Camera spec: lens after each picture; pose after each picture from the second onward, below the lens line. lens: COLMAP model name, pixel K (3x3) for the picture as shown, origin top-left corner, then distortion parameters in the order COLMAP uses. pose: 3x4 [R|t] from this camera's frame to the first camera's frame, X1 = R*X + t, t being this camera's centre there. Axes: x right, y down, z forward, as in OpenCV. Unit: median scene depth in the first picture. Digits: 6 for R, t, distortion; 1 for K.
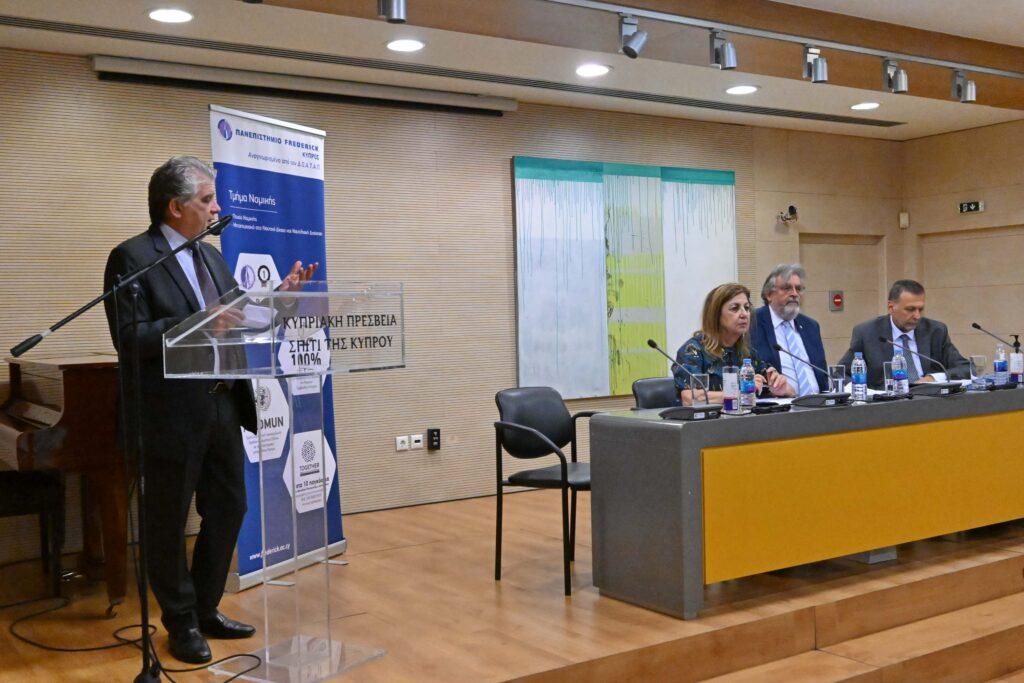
lens RADIAL K [[1104.7, 0, 513.8], [0, 1104.7, 331.5], [0, 0, 1]] dist [0.001212, 0.025401]
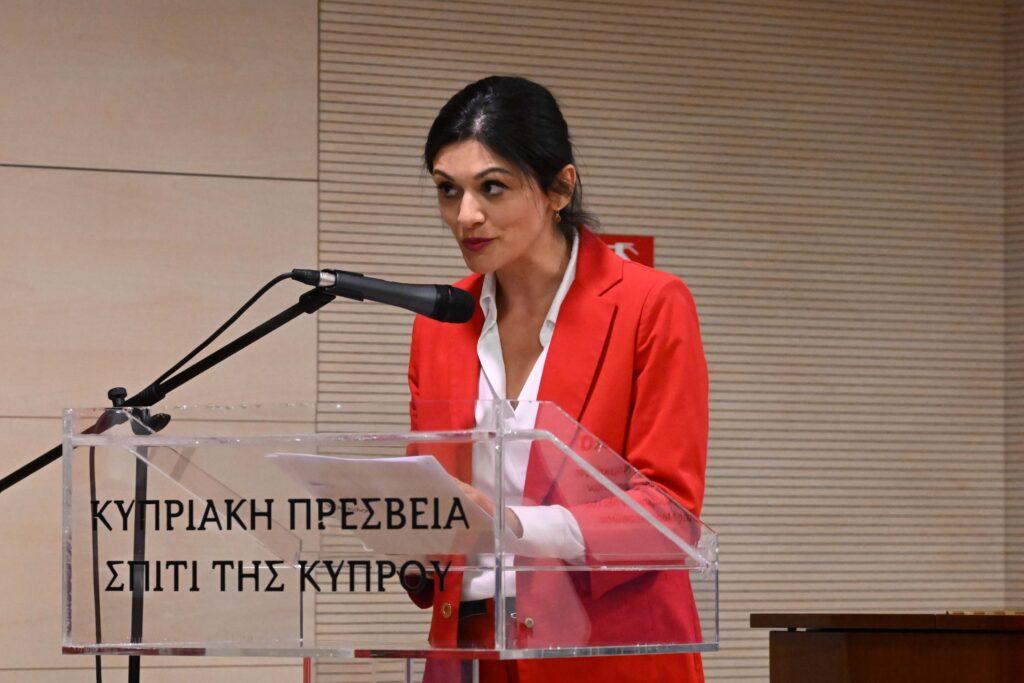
lens RADIAL K [[5143.4, 0, 512.0], [0, 5143.4, 341.5], [0, 0, 1]] dist [0.076612, 0.649368]
pose [[0.026687, -0.011933, -0.999573, 1.517464], [-0.008099, 0.999893, -0.012153, -0.045512], [0.999611, 0.008420, 0.026587, 1.026346]]
